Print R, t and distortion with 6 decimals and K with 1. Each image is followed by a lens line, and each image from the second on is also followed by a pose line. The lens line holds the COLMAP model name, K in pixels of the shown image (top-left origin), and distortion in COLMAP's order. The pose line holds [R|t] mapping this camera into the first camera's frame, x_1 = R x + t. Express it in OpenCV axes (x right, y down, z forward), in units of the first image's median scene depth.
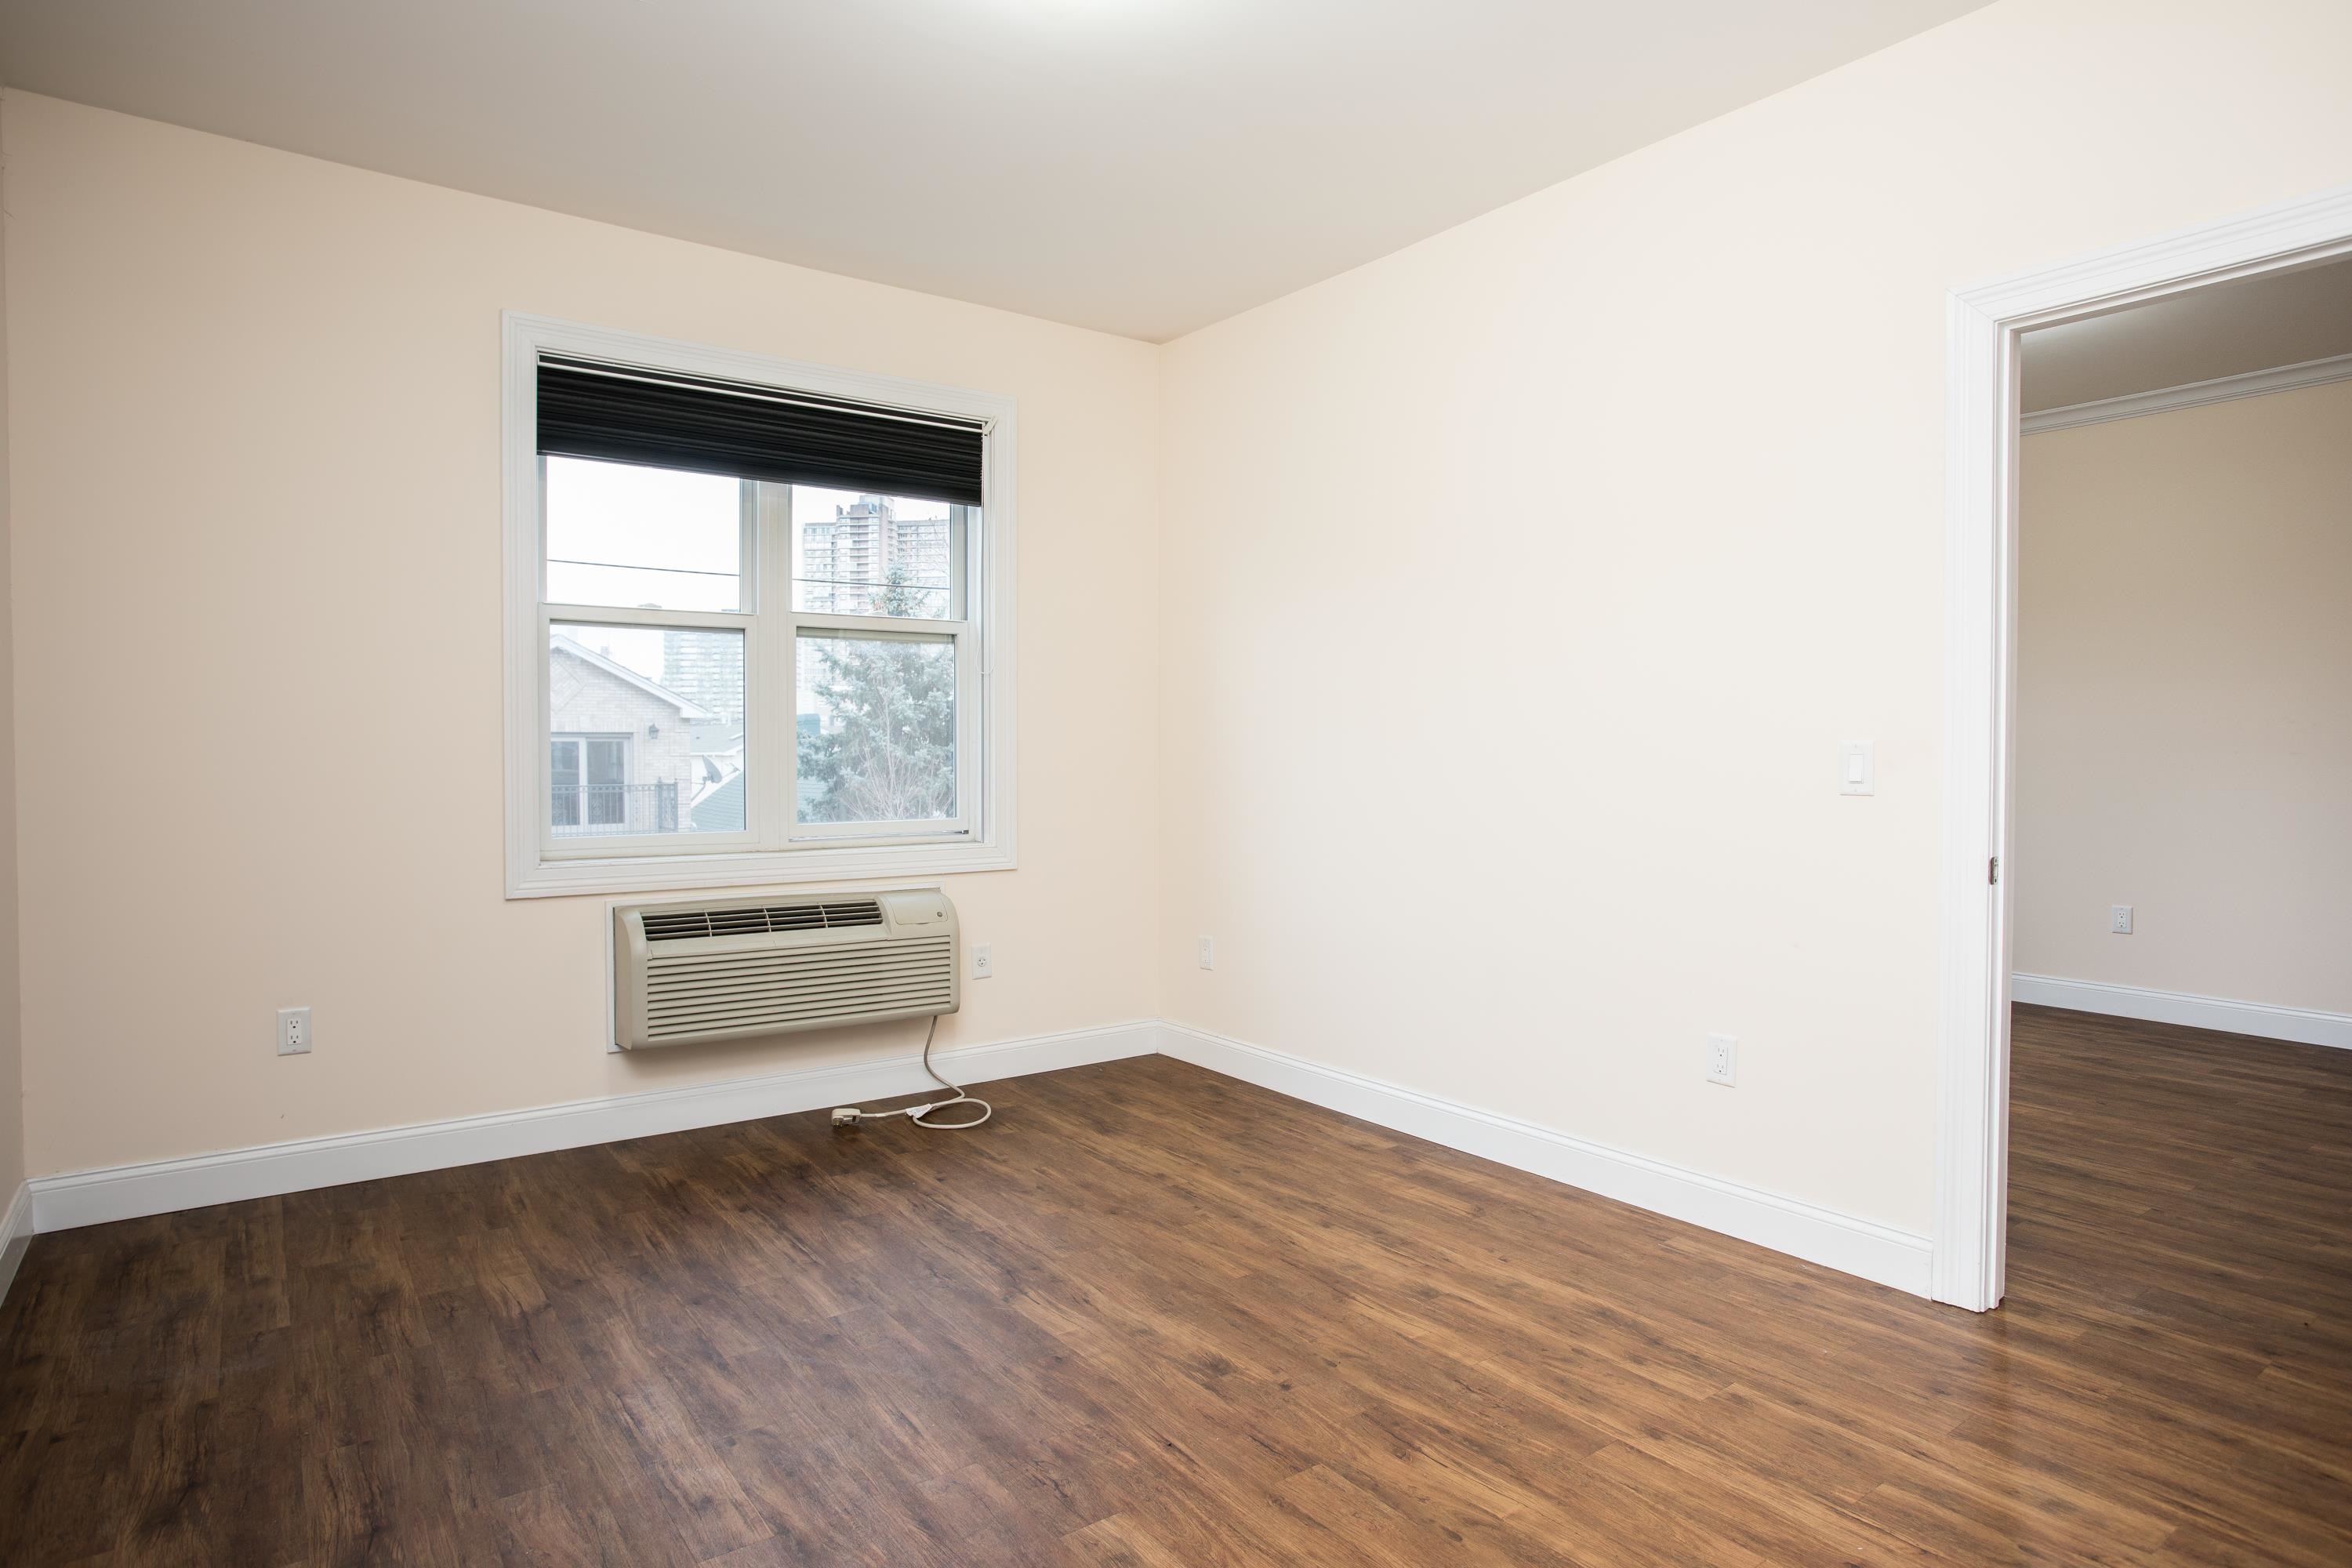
lens RADIAL K [[1321.5, 0, 1153.9], [0, 1321.5, 776.2], [0, 0, 1]] dist [-0.071079, 0.042635]
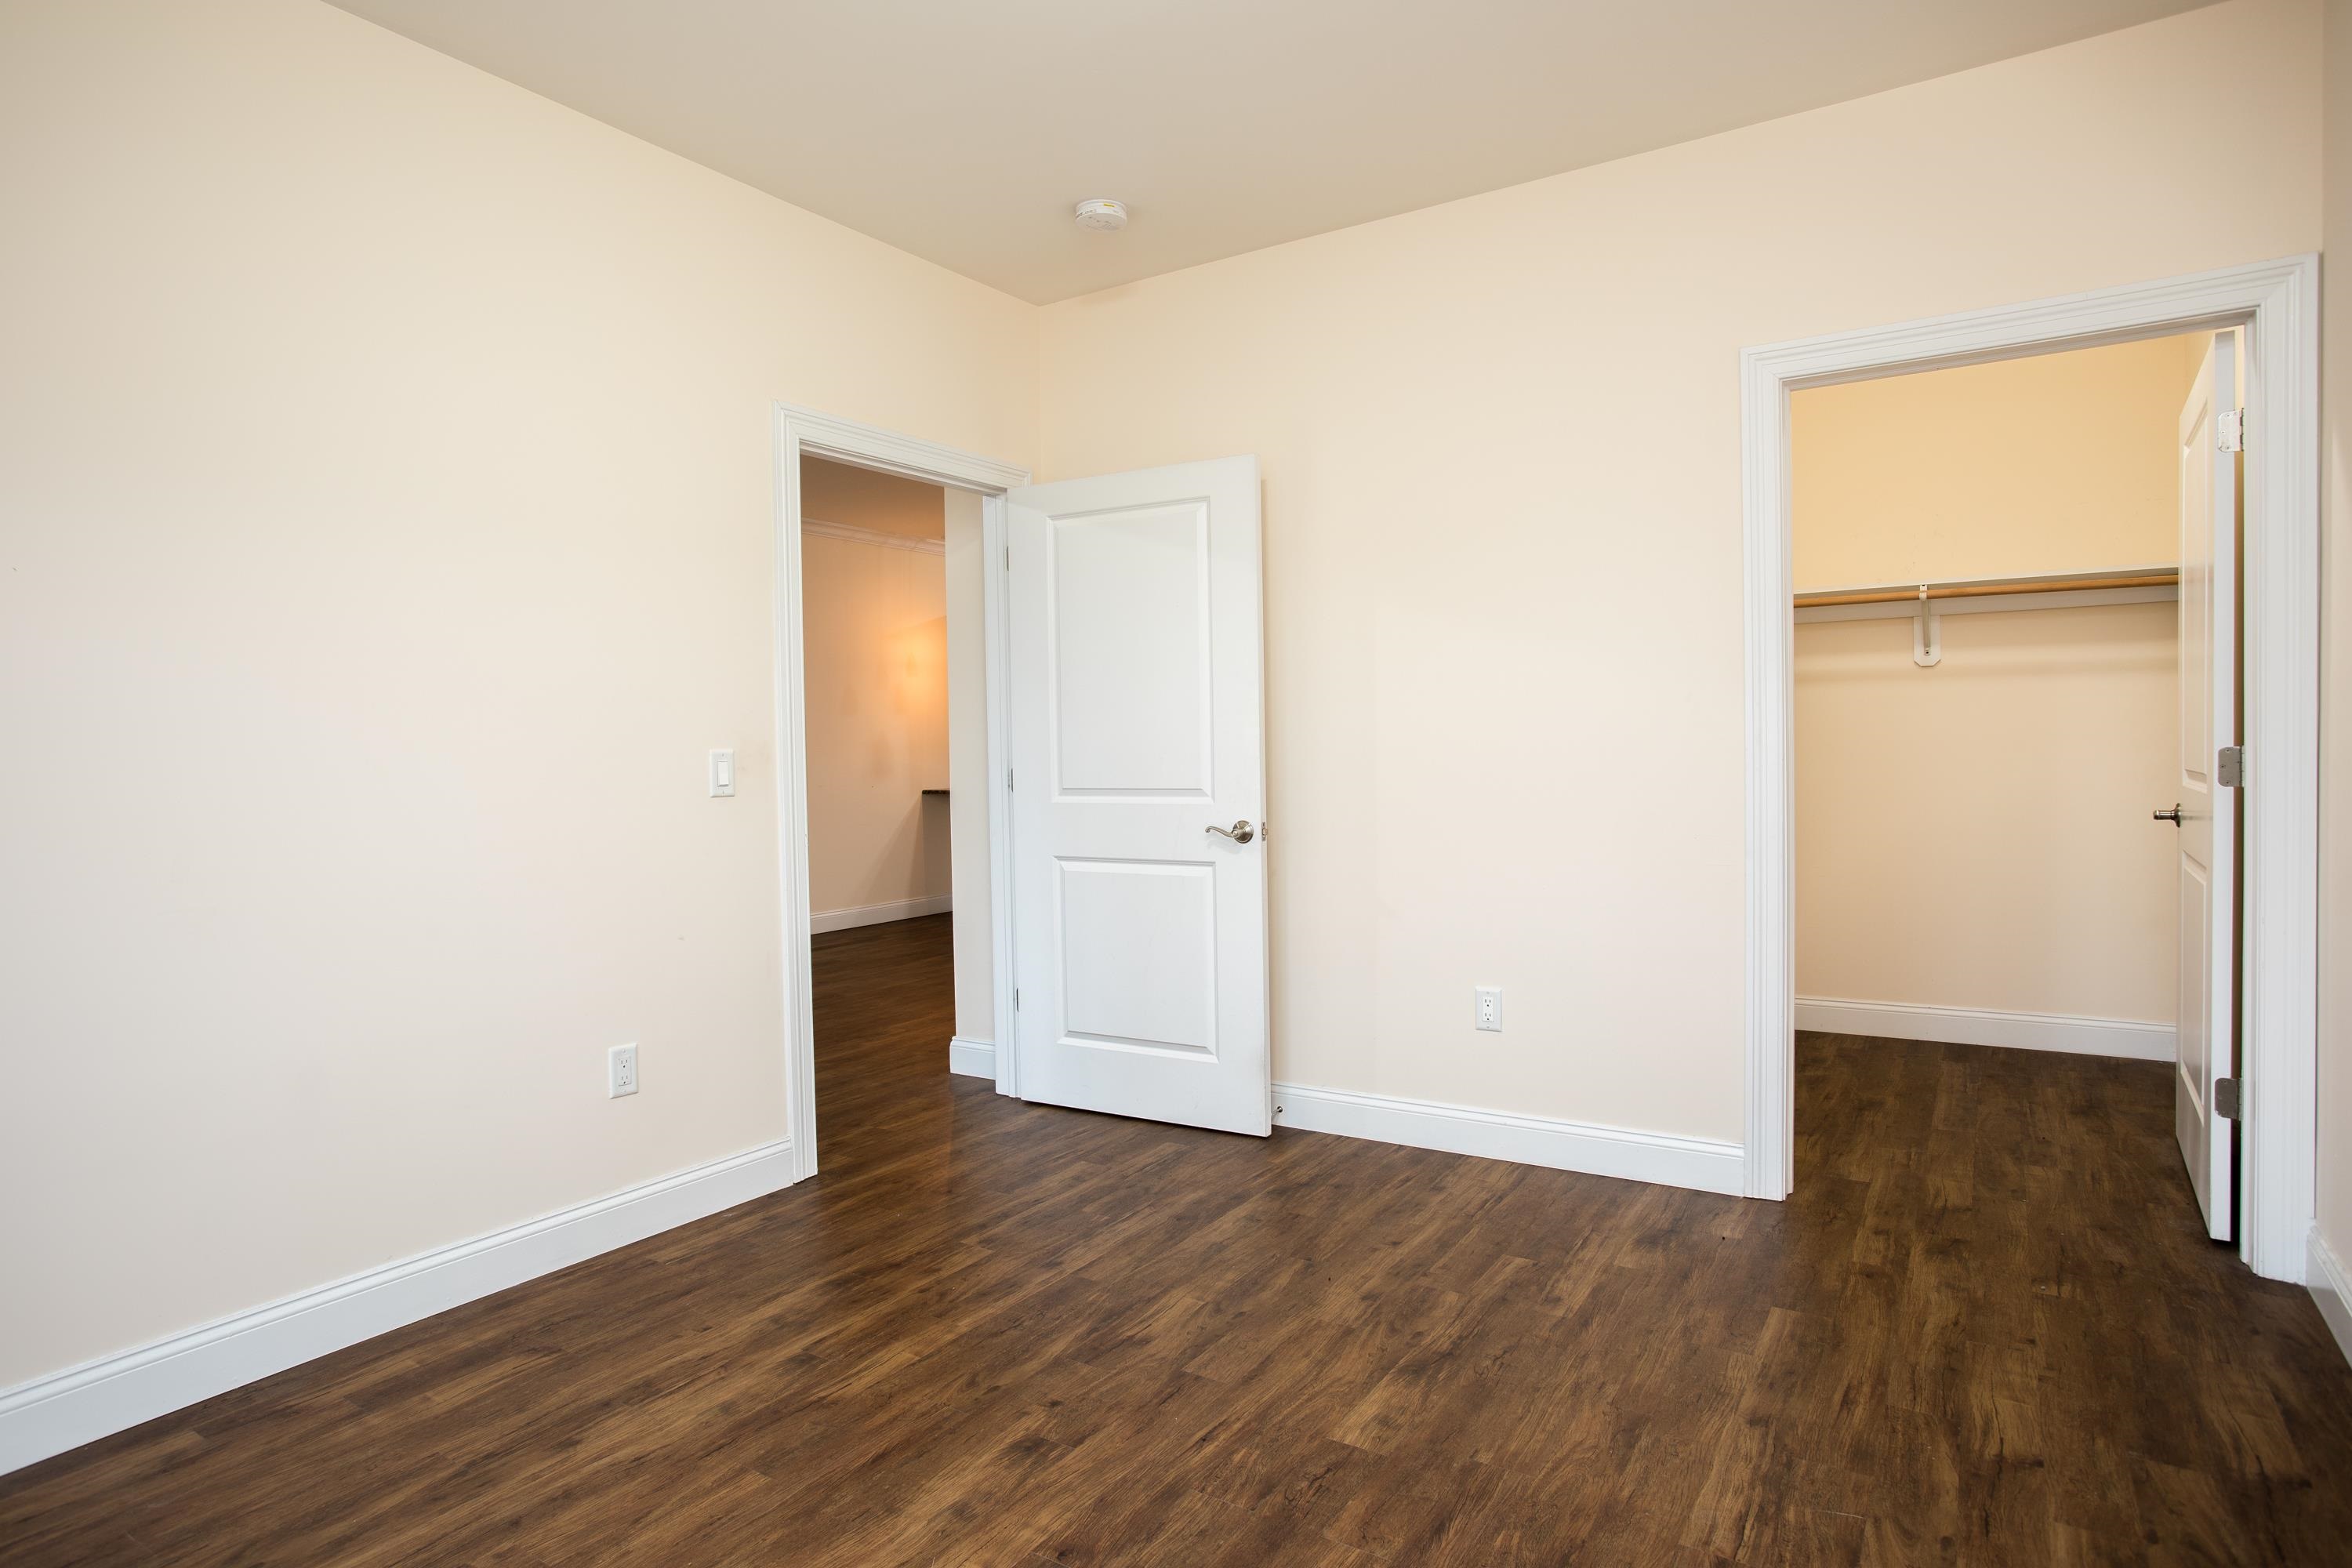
lens RADIAL K [[1351.7, 0, 1157.0], [0, 1351.7, 776.1], [0, 0, 1]] dist [-0.068416, 0.041787]
pose [[-0.387949, -0.010070, 0.921626, -0.673112], [0.036254, 0.999000, 0.026176, -0.018296], [-0.920968, 0.043567, -0.387196, 1.035886]]
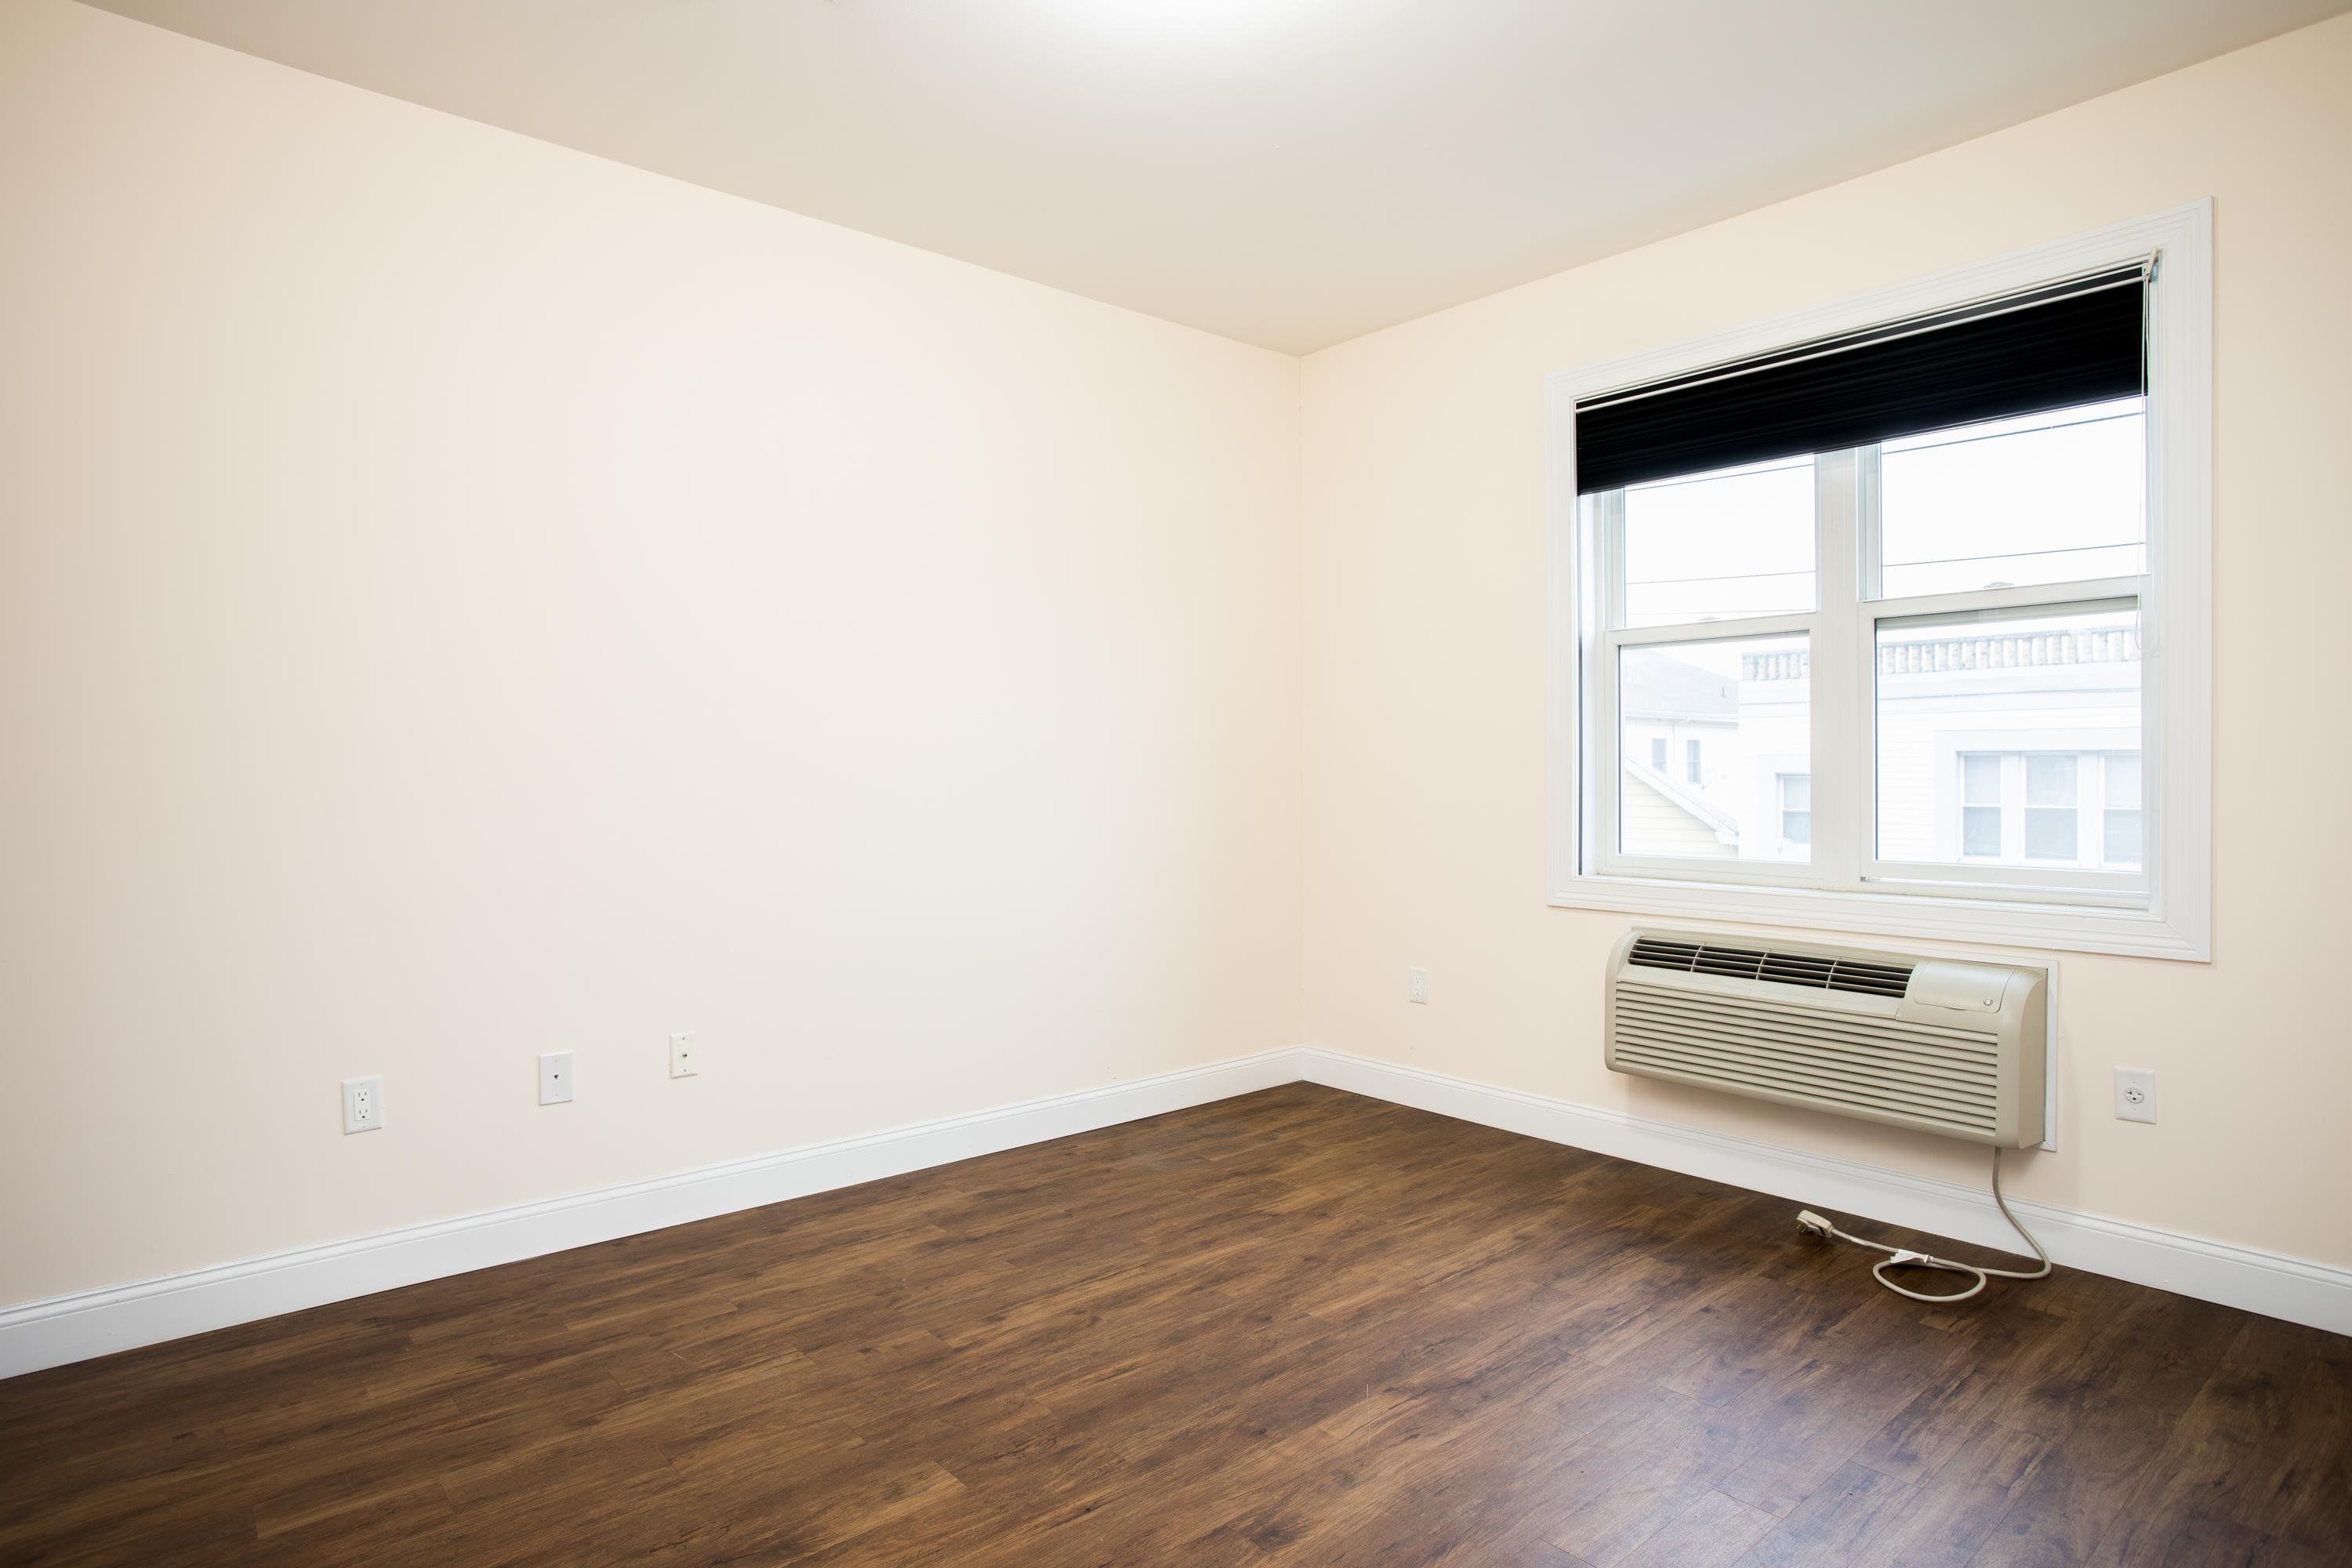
lens RADIAL K [[1219.1, 0, 1074.3], [0, 1219.1, 781.5], [0, 0, 1]] dist [-0.062245, 0.025551]
pose [[0.054937, 0.007969, -0.998458, 0.645035], [-0.014014, 0.999876, 0.007209, -0.016425], [0.998391, 0.013596, 0.055042, 0.687385]]
